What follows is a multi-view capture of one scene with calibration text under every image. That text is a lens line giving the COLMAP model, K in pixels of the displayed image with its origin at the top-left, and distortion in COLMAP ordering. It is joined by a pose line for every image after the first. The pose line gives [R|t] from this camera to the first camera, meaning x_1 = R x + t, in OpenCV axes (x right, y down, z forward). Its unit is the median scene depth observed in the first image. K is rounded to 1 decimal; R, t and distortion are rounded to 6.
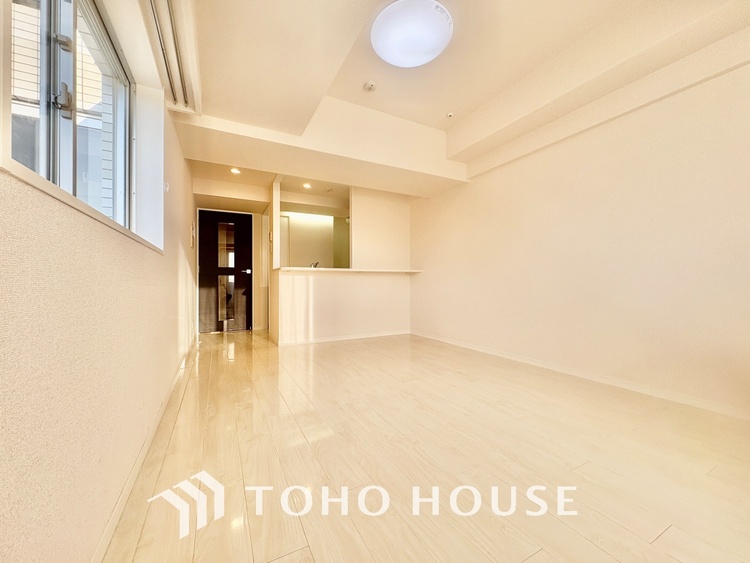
lens RADIAL K [[298.9, 0, 374.1], [0, 298.9, 283.4], [0, 0, 1]] dist [0.001883, -0.000041]
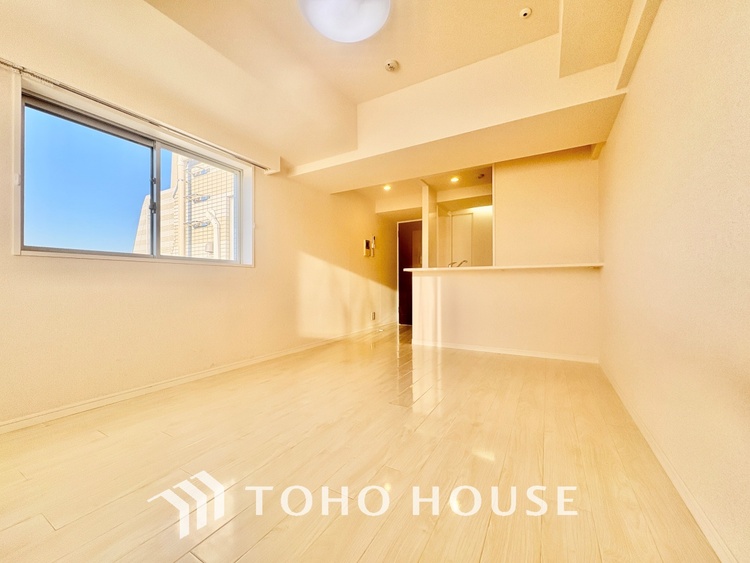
lens RADIAL K [[298.9, 0, 373.9], [0, 298.9, 284.2], [0, 0, 1]] dist [0.001883, -0.000041]
pose [[0.531558, 0.005353, -0.847005, 0.453144], [-0.000035, 0.999980, 0.006298, -0.005764], [0.847022, -0.003318, 0.531548, 0.299799]]
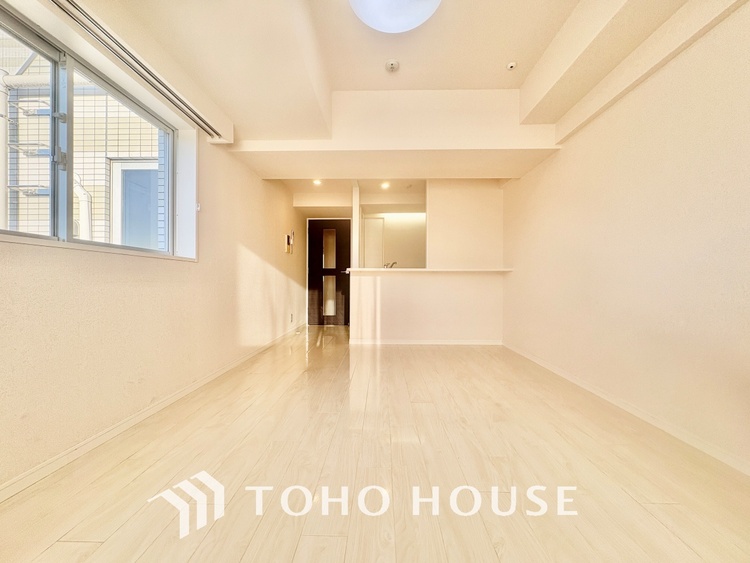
lens RADIAL K [[298.9, 0, 374.2], [0, 298.9, 282.7], [0, 0, 1]] dist [0.001883, -0.000041]
pose [[0.872741, 0.006889, -0.488134, 0.240515], [-0.006290, 0.999976, 0.002867, -0.007032], [0.488142, 0.000568, 0.872764, 0.120099]]
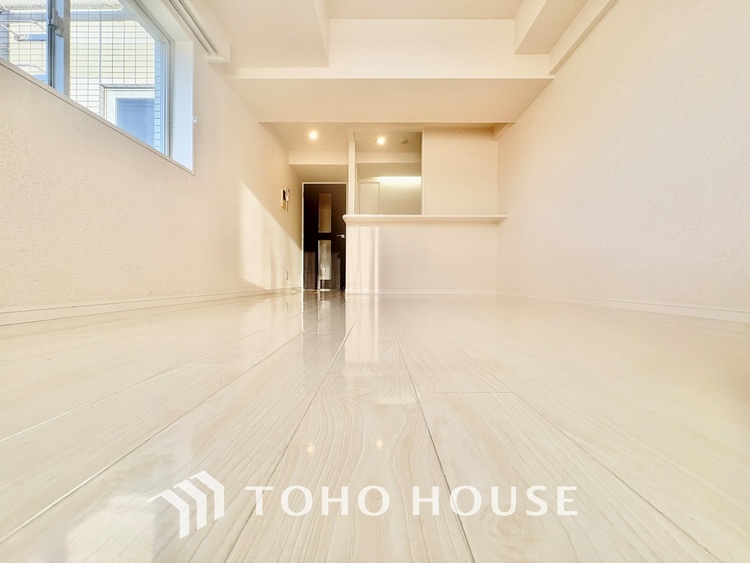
lens RADIAL K [[298.9, 0, 374.8], [0, 298.9, 281.4], [0, 0, 1]] dist [0.001883, -0.000041]
pose [[0.882604, 0.009171, -0.470027, 0.240515], [-0.008717, 0.999957, 0.003143, 0.146543], [0.470036, 0.001323, 0.882646, 0.112961]]
